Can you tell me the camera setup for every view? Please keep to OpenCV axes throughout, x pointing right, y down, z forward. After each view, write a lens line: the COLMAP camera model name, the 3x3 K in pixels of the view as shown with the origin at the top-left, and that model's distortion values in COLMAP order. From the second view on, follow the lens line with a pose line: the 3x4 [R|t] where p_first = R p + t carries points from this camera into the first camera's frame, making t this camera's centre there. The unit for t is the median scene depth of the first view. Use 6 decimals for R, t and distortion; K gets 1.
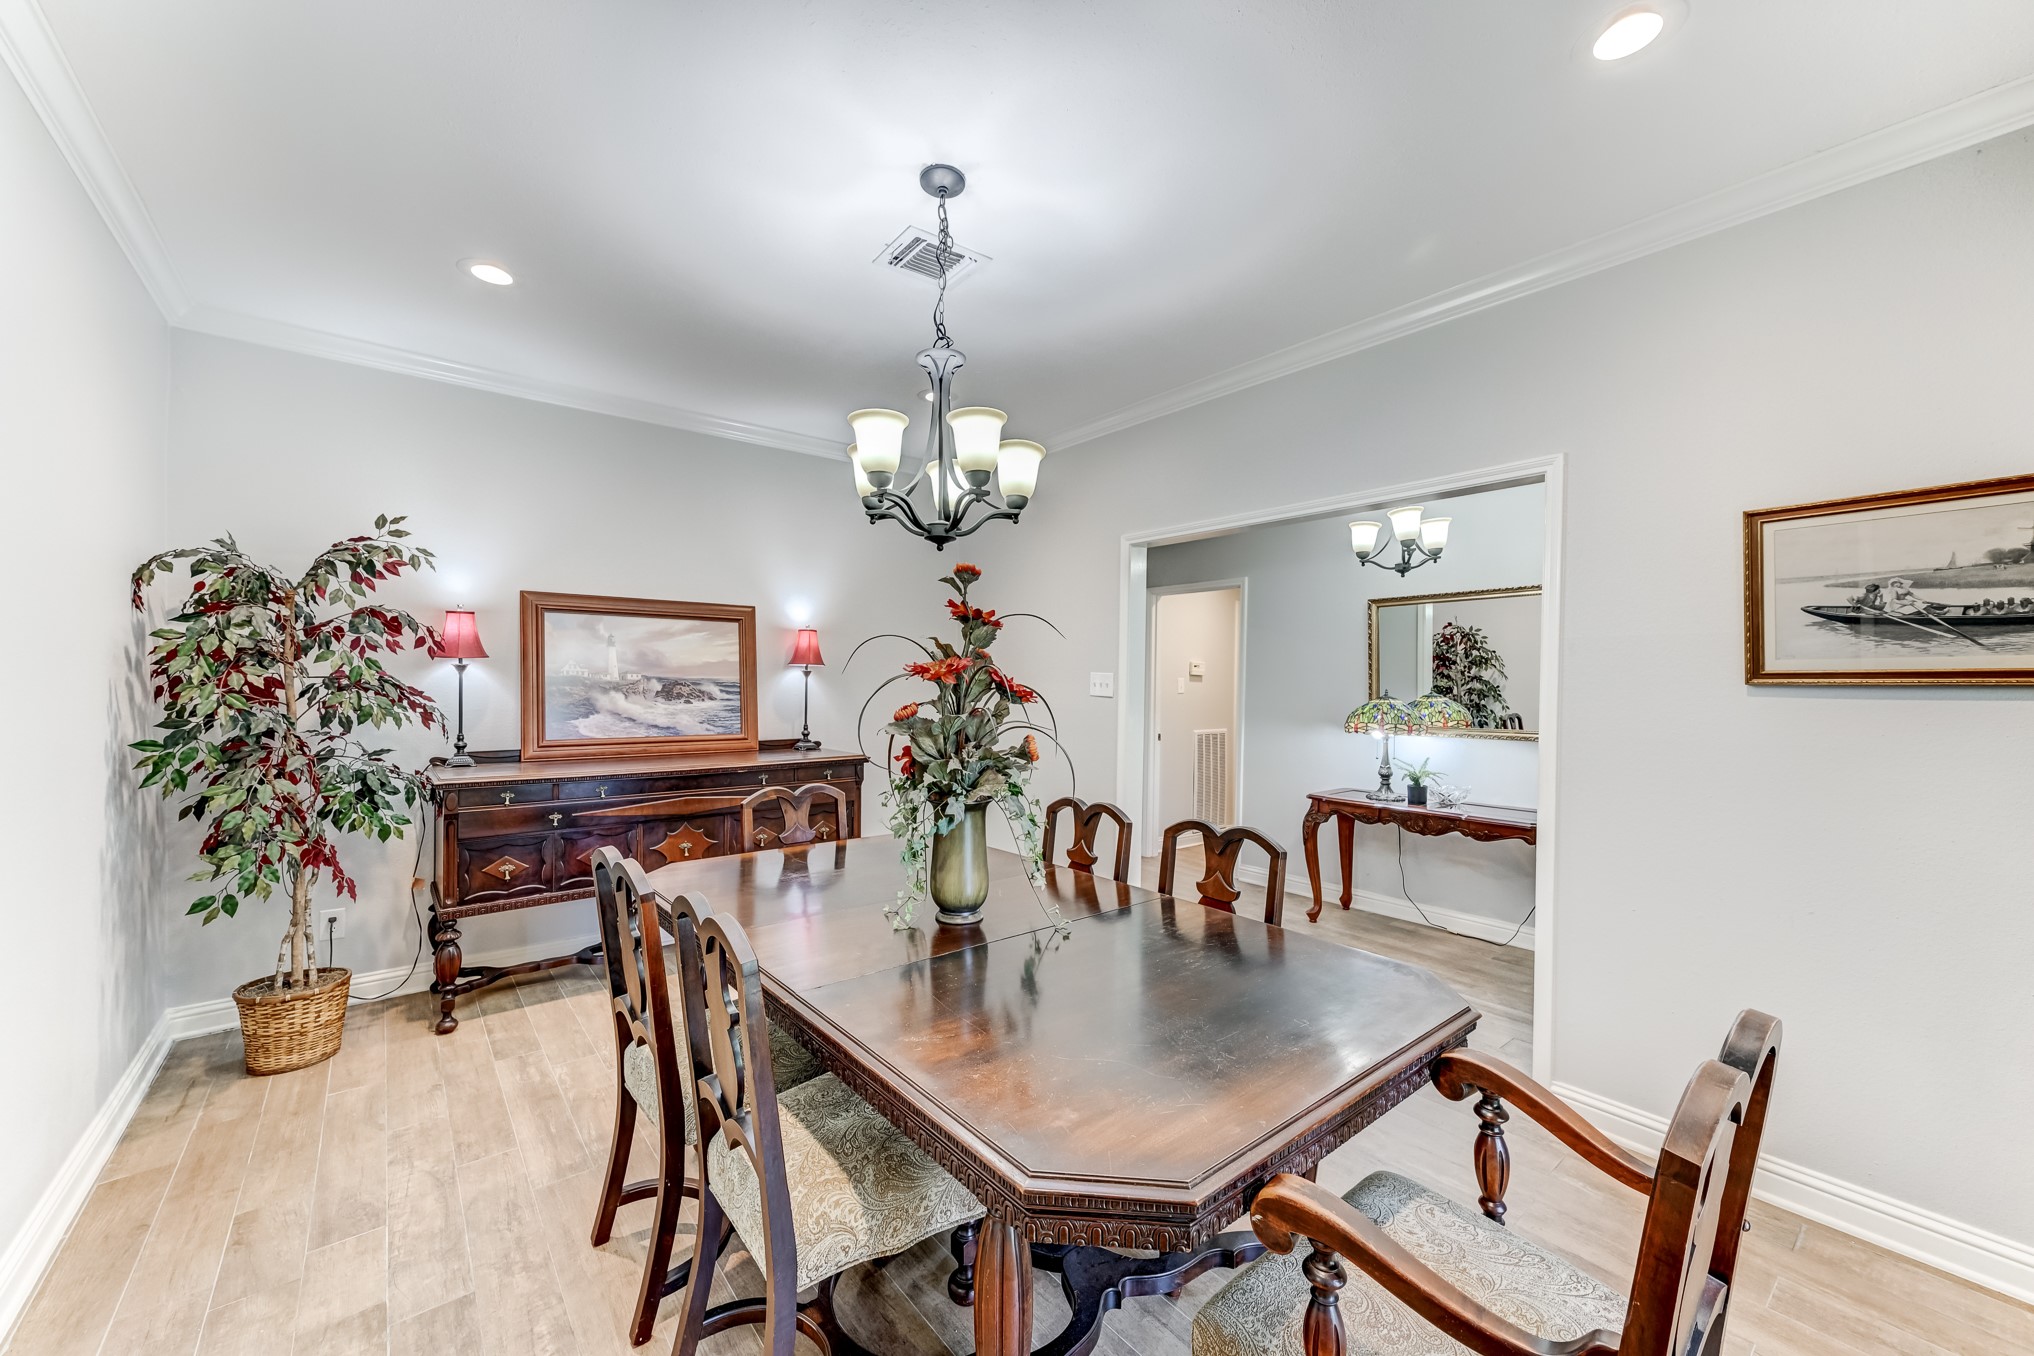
lens RADIAL K [[772.7, 0, 996.2], [0, 772.7, 687.9], [0, 0, 1]] dist [0.000919, 0.000037]
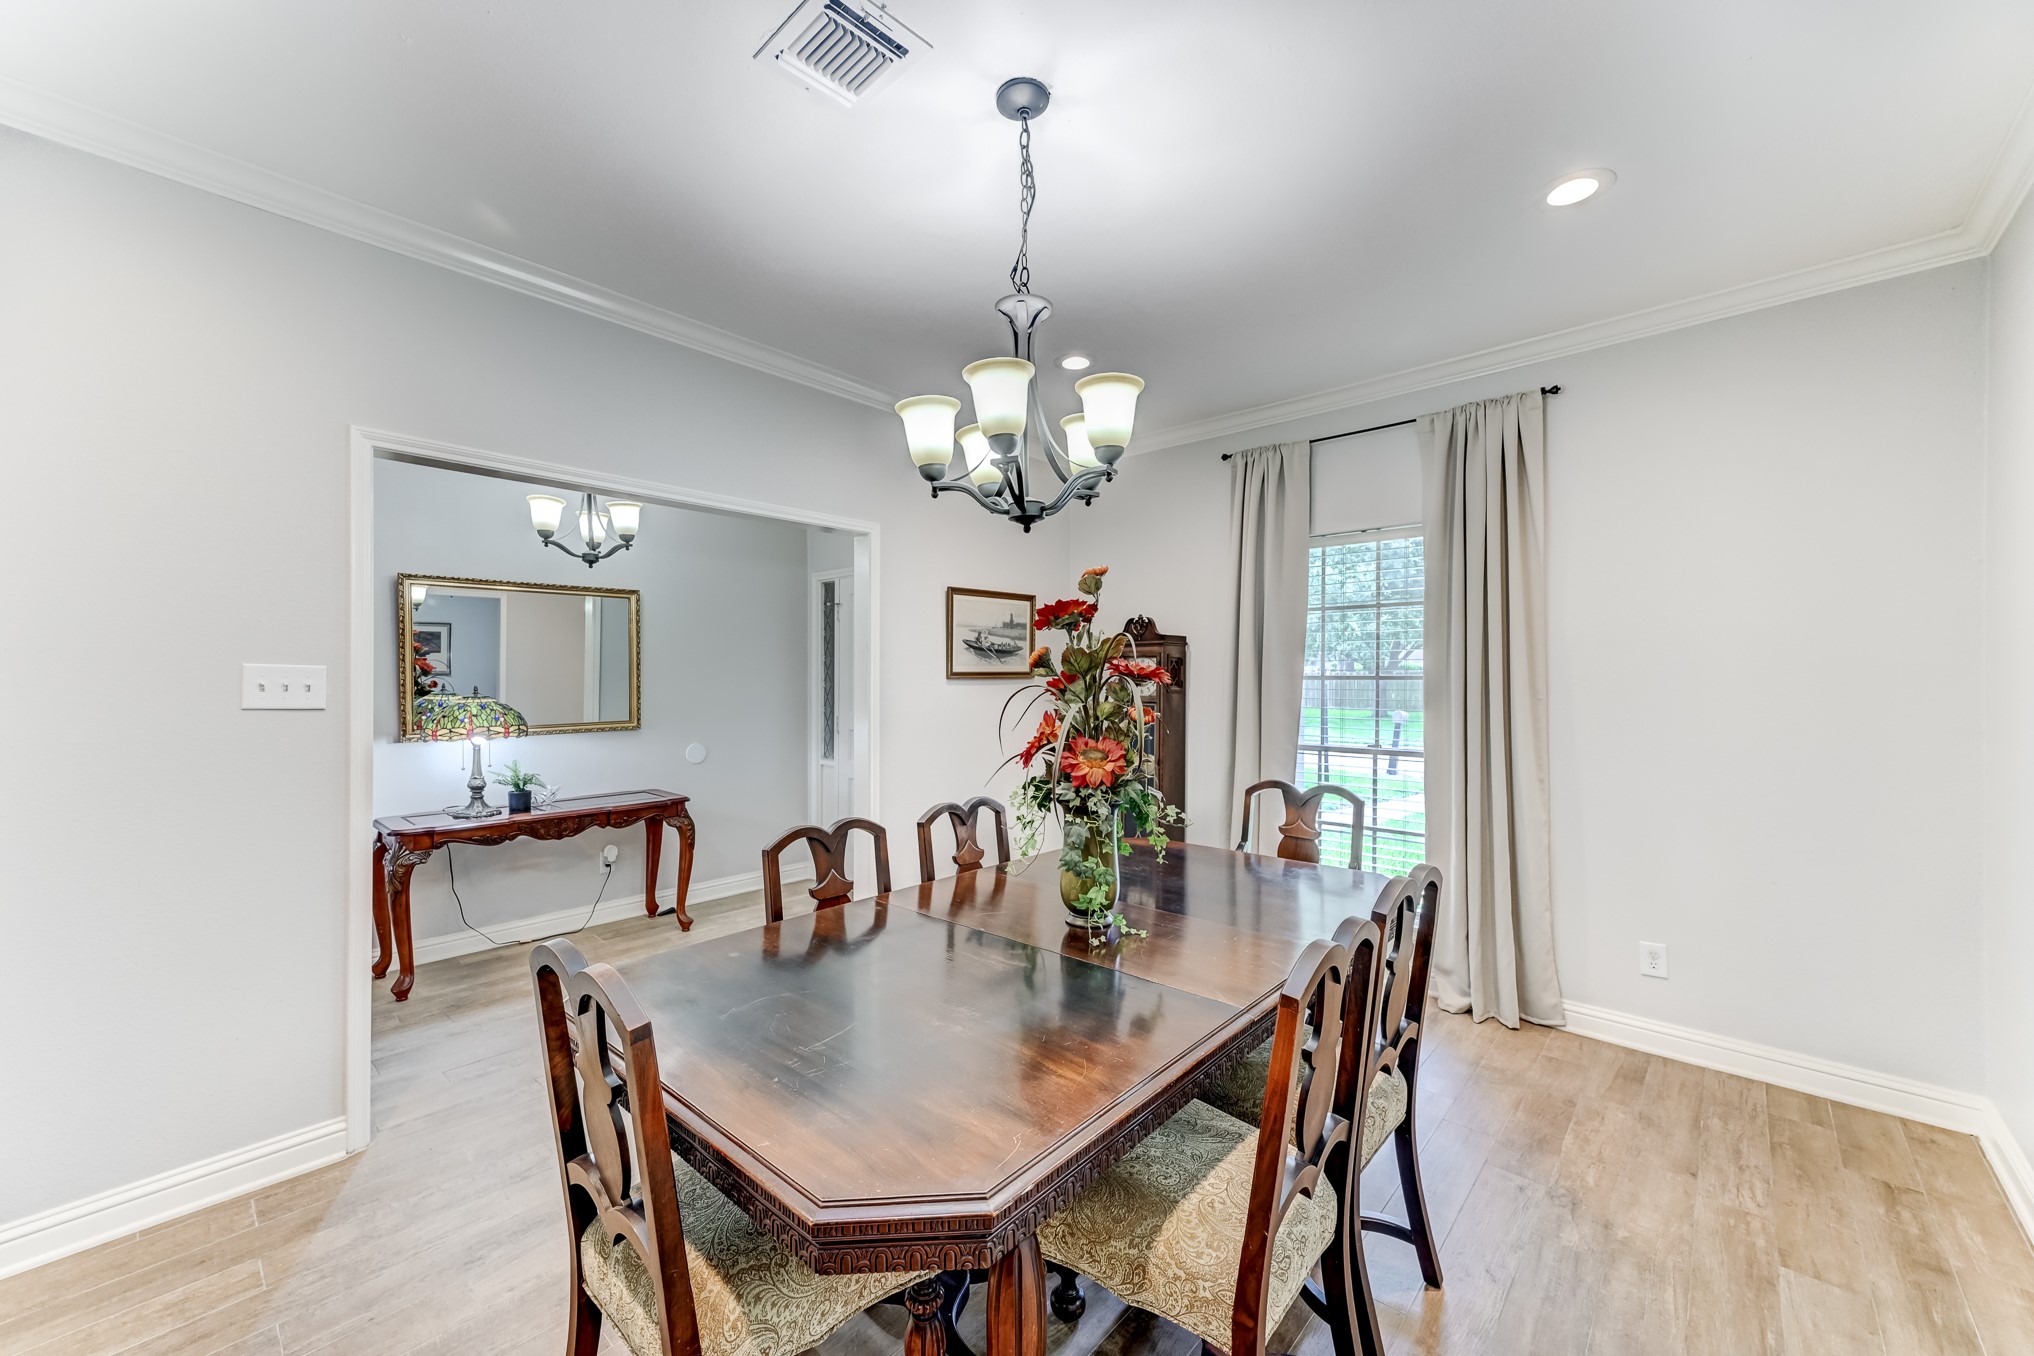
lens RADIAL K [[786.4, 0, 1014.3], [0, 786.4, 680.7], [0, 0, 1]] dist [0.009112, -0.000015]
pose [[-0.166583, -0.009968, 0.985977, -0.537328], [0.007884, 0.999903, 0.011441, -0.011723], [-0.985996, 0.009679, -0.166488, 0.664673]]
